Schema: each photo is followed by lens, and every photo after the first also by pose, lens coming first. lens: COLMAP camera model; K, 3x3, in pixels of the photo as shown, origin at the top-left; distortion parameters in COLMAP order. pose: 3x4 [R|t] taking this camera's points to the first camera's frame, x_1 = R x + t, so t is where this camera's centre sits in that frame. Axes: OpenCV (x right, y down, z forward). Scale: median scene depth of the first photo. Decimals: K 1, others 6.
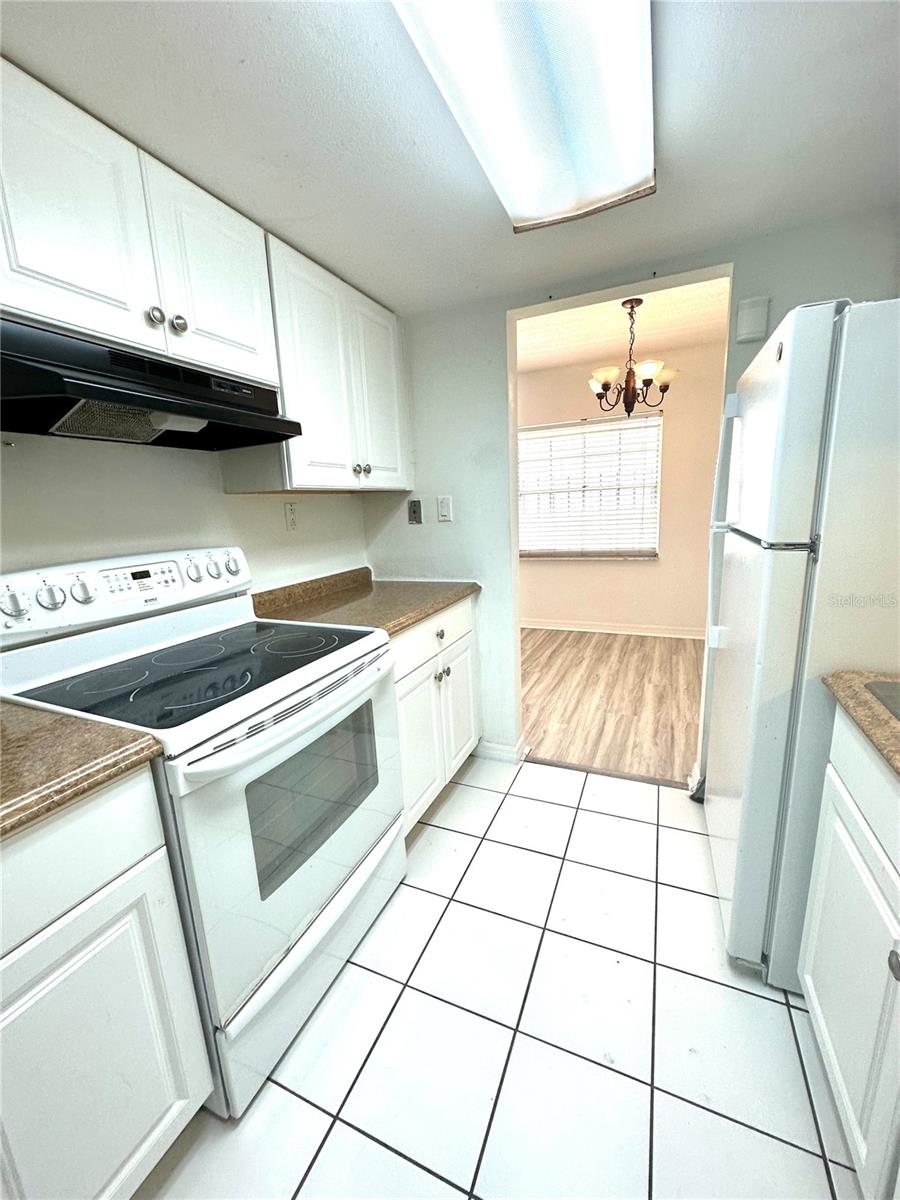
lens RADIAL K [[478.6, 0, 450.0], [0, 478.6, 600.0], [0, 0, 1]] dist [-0.001899, 0.000752]
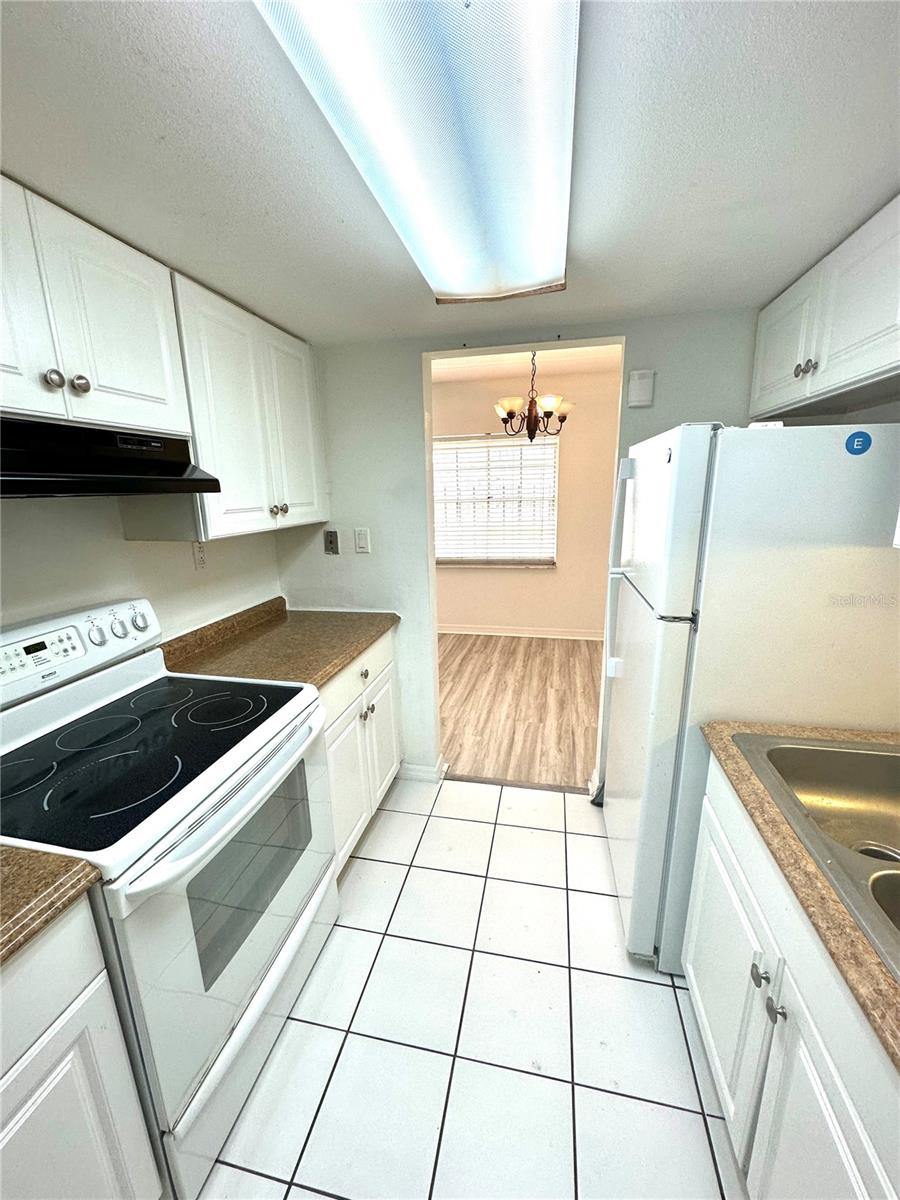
lens RADIAL K [[478.6, 0, 450.0], [0, 478.6, 600.0], [0, 0, 1]] dist [-0.001899, 0.000752]
pose [[0.979108, -0.023238, 0.202011, -0.047064], [0.017131, 0.999343, 0.031923, -0.121687], [-0.202620, -0.027796, 0.978863, -0.028780]]
